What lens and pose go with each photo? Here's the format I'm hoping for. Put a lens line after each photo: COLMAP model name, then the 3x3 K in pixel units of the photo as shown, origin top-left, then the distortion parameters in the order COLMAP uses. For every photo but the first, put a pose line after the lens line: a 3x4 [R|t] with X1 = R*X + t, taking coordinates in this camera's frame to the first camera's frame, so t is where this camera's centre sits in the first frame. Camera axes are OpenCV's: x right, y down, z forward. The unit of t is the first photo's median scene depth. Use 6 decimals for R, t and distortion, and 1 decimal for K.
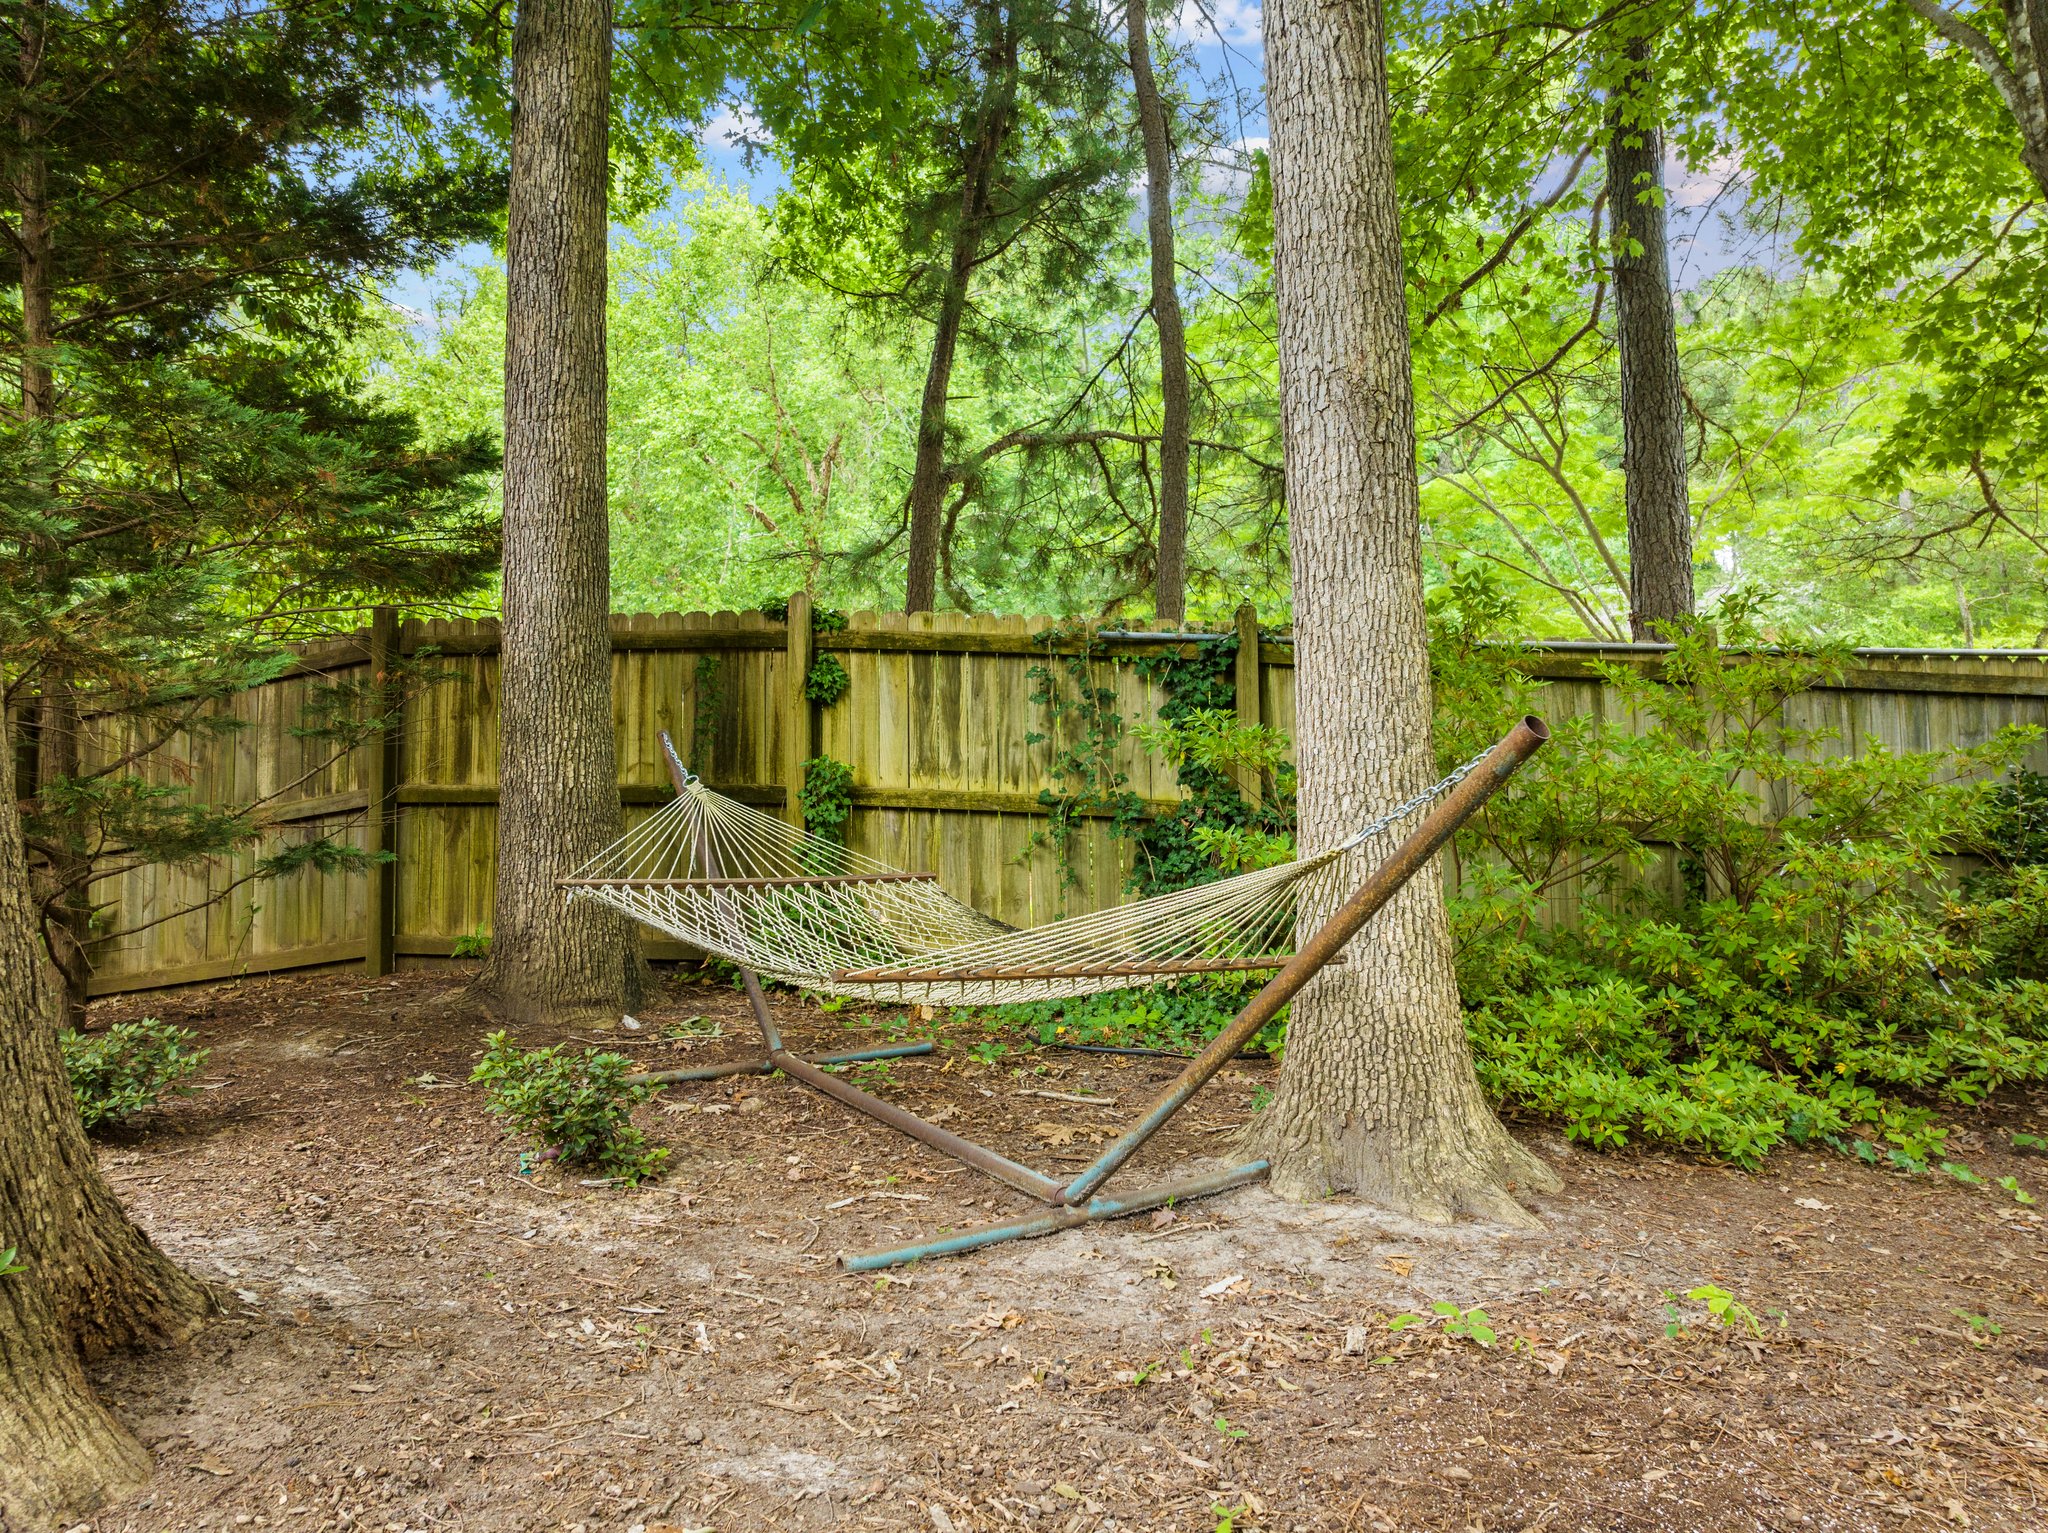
lens RADIAL K [[1457.6, 0, 1024.0], [0, 1457.6, 766.5], [0, 0, 1]] dist [-0.040736, 0.020758]
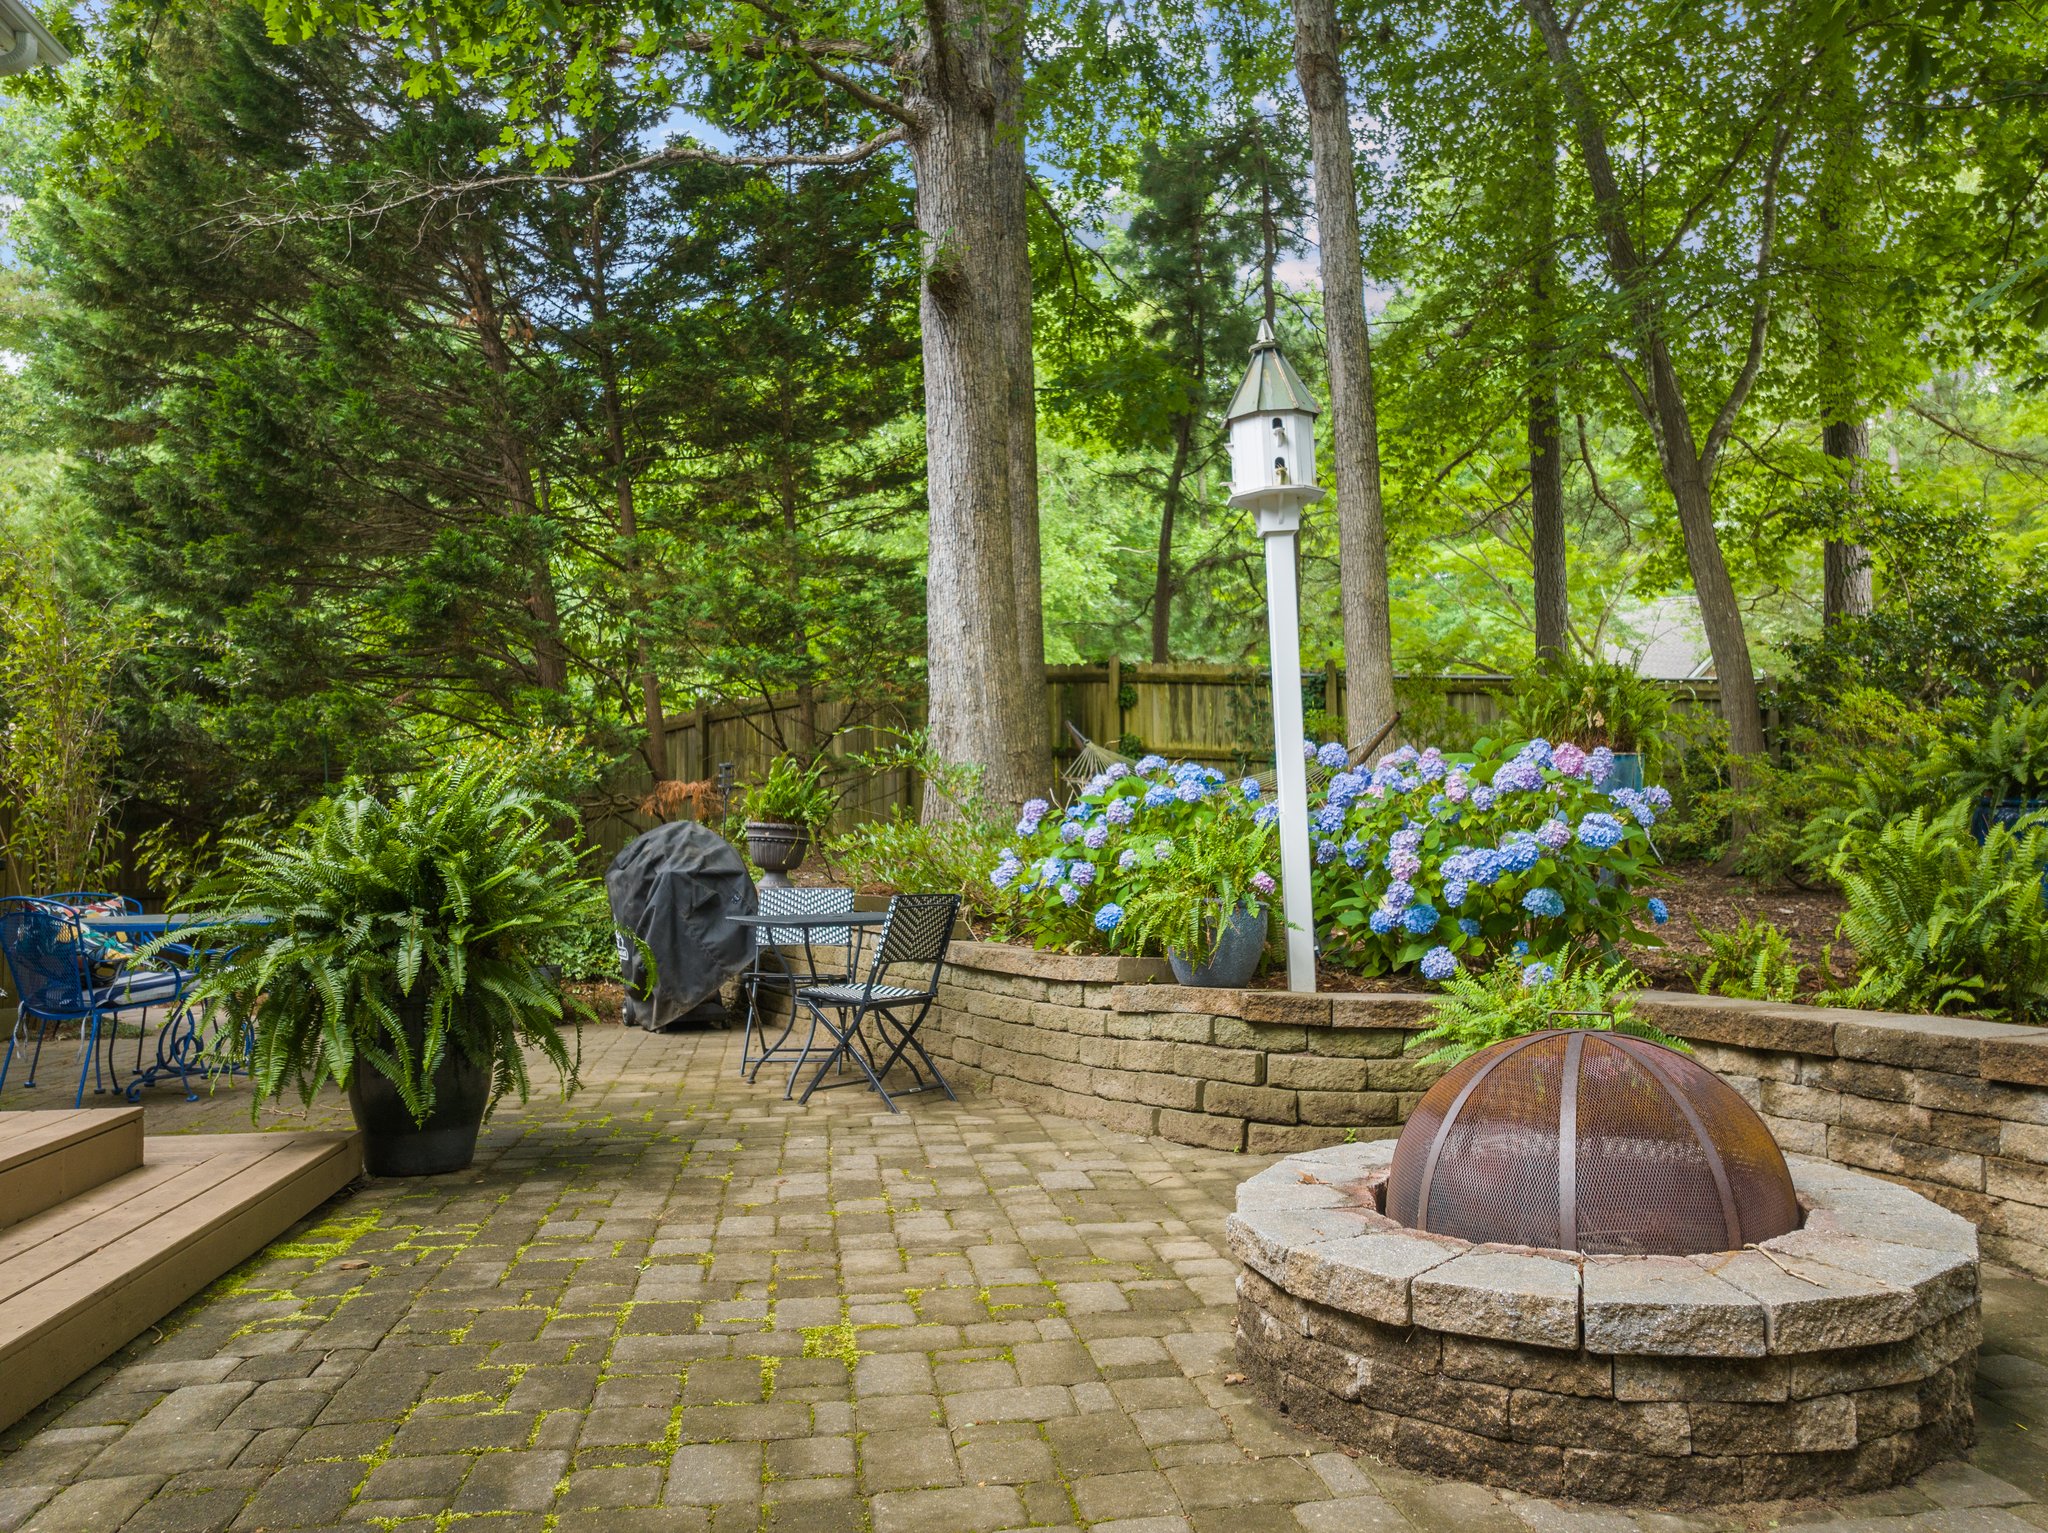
lens RADIAL K [[1457.6, 0, 1024.0], [0, 1457.6, 766.5], [0, 0, 1]] dist [-0.040736, 0.020758]
pose [[0.998015, -0.008850, -0.062346, -0.154374], [0.008625, 0.999955, -0.003882, 0.047149], [0.062377, 0.003337, 0.998047, -1.087459]]
